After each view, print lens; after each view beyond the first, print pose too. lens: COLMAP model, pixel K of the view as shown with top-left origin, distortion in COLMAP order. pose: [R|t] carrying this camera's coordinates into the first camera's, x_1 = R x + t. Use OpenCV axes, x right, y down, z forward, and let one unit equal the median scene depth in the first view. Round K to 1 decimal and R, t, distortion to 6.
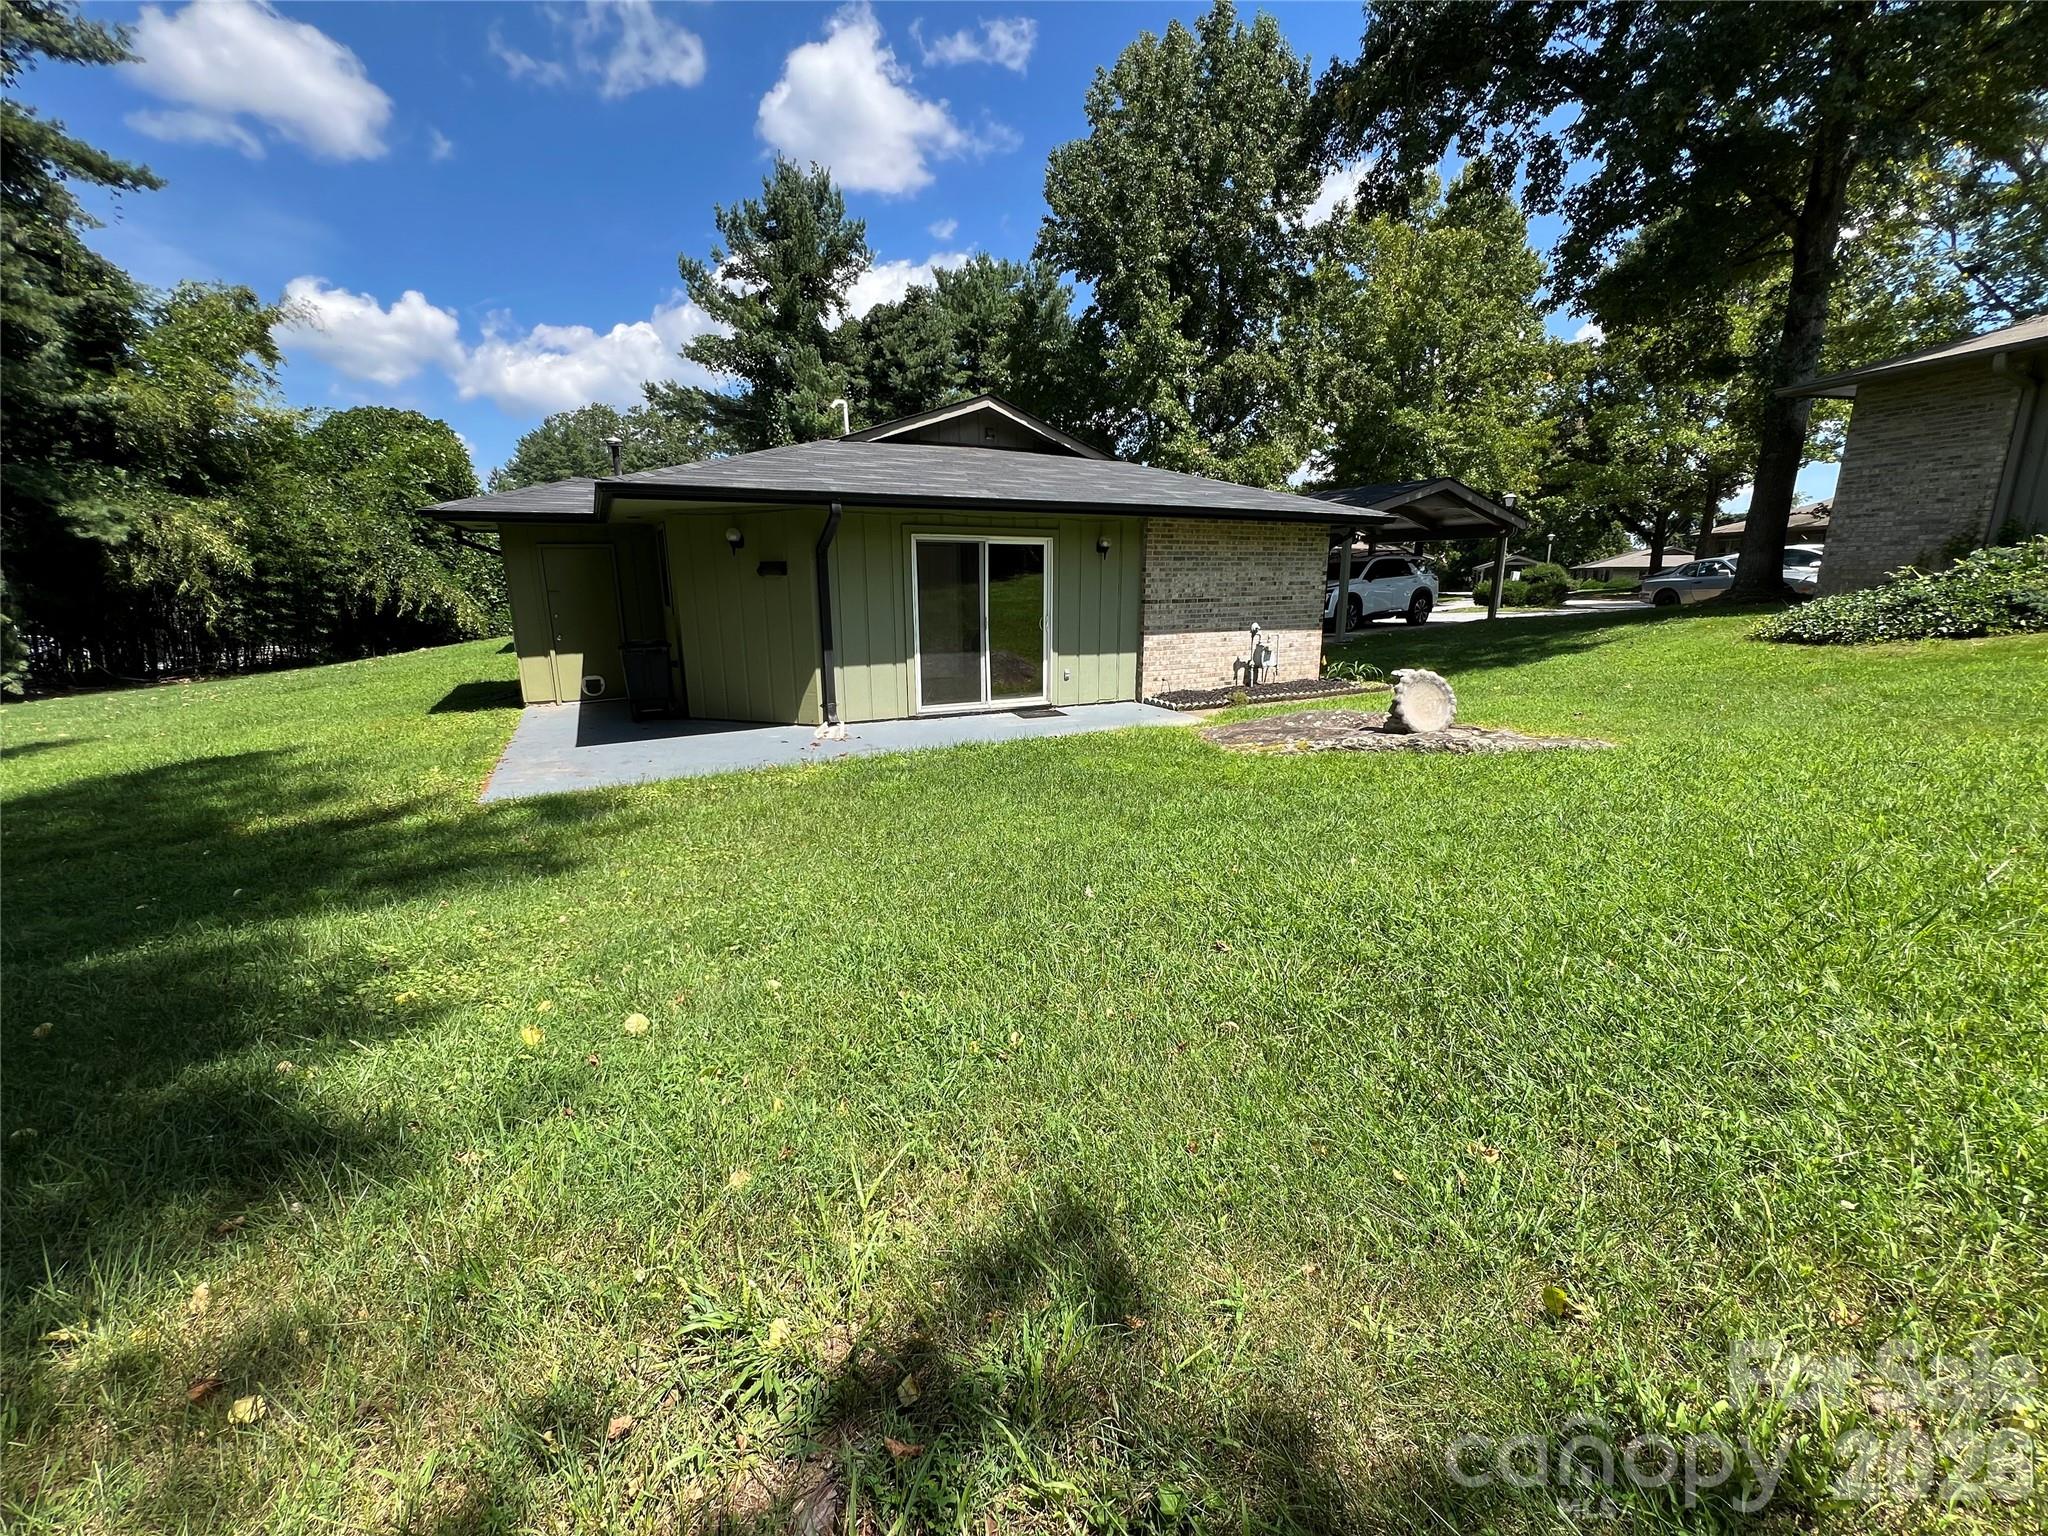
lens RADIAL K [[820.3, 0, 1012.3], [0, 820.3, 758.0], [0, 0, 1]] dist [-0.003510, 0.000434]
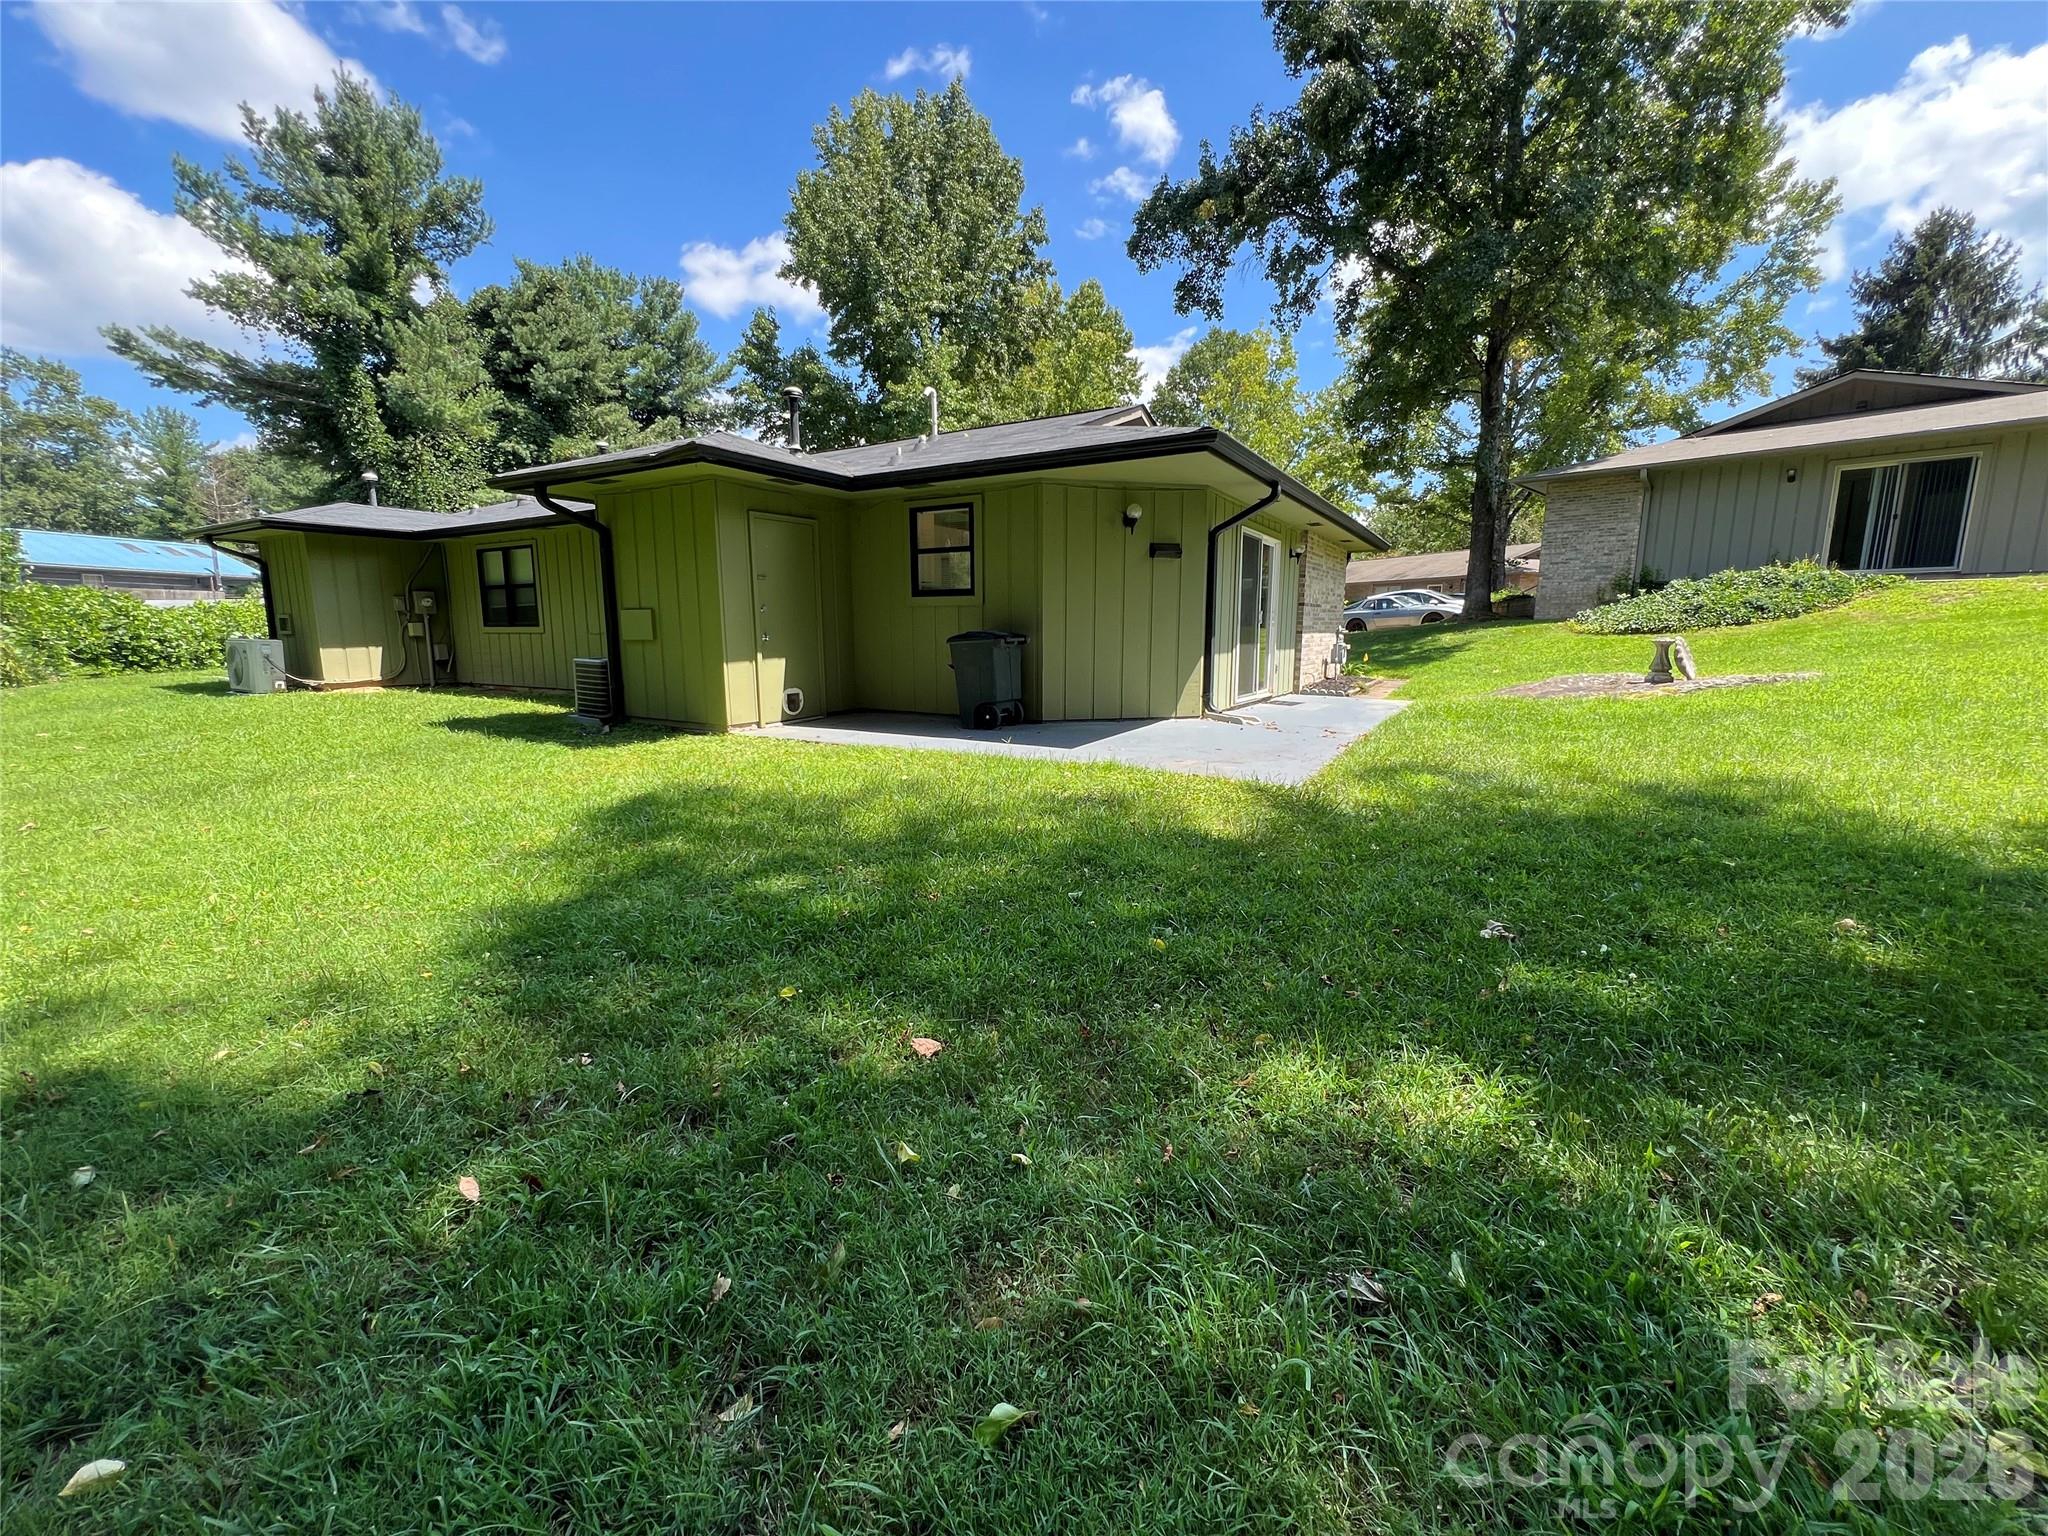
lens RADIAL K [[820.3, 0, 1020.0], [0, 820.3, 762.8], [0, 0, 1]] dist [-0.003510, 0.000434]
pose [[0.846770, -0.080121, 0.525891, -0.200092], [0.109830, 0.993624, -0.025464, 0.003606], [-0.520498, 0.079321, 0.850170, 0.064499]]
